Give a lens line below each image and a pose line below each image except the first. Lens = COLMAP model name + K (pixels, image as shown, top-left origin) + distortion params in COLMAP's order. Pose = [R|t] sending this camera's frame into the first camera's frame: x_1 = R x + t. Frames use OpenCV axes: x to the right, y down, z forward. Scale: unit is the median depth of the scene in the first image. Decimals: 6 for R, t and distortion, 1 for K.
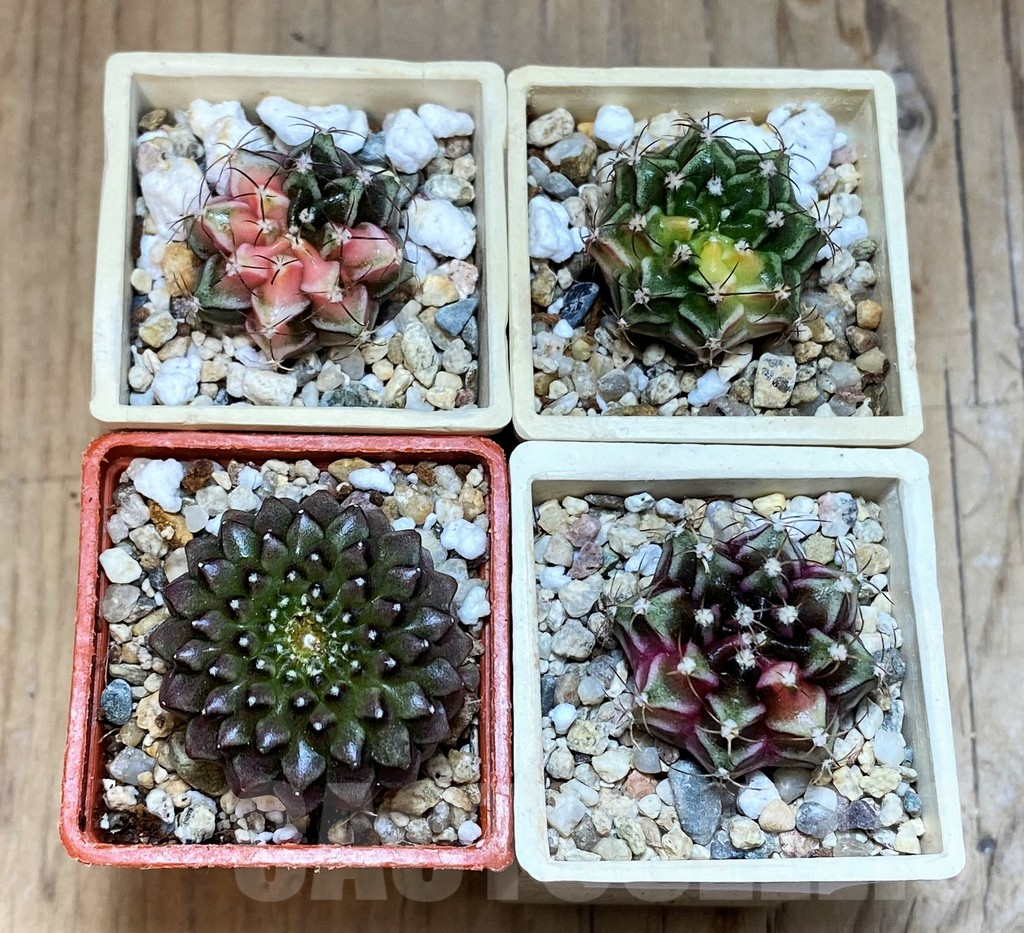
lens RADIAL K [[1265.3, 0, 512.0], [0, 1265.3, 466.5], [0, 0, 1]] dist [0.082177, -0.035724]
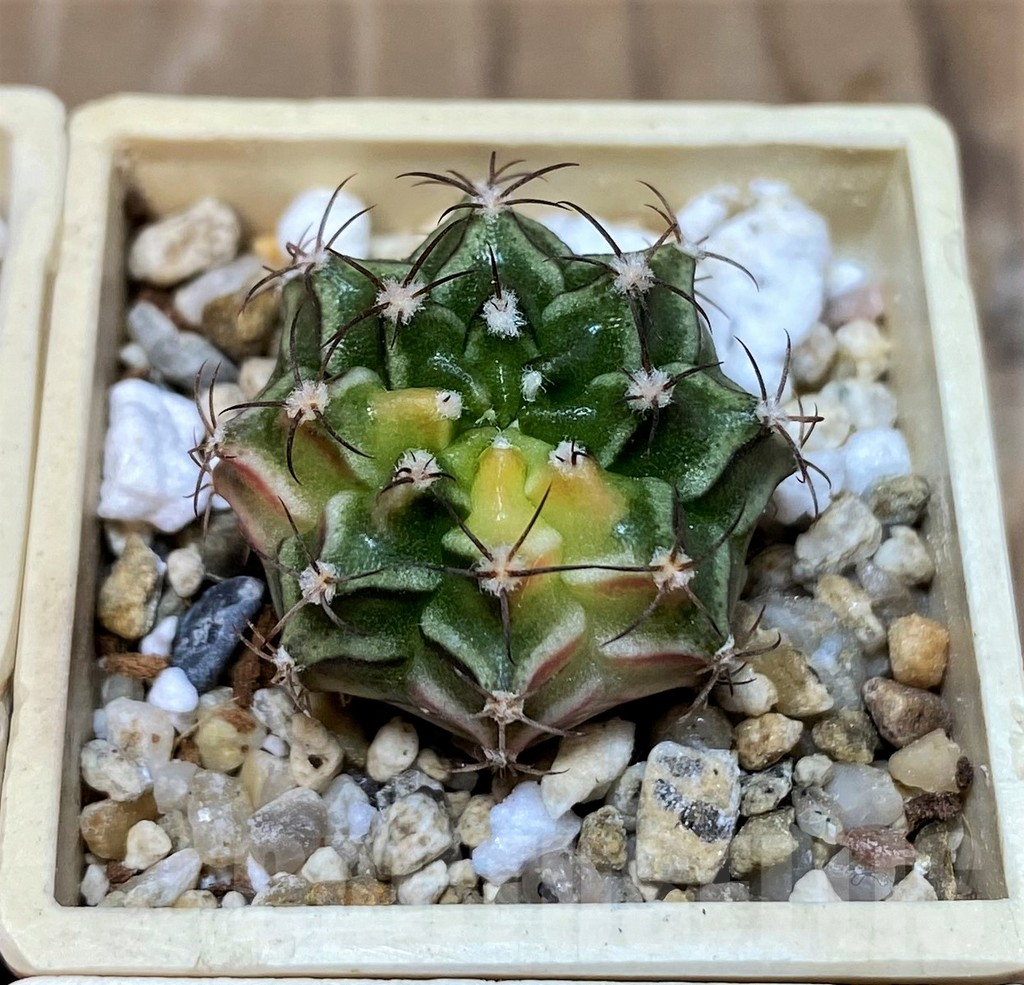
lens RADIAL K [[2369.9, 0, 512.0], [0, 2369.9, 492.5], [0, 0, 1]] dist [0.089289, 0.256140]
pose [[0.998326, 0.001655, 0.057806, 0.111284], [0.011865, 0.972462, -0.232760, 0.006191], [-0.056599, 0.233057, 0.970815, 0.272031]]
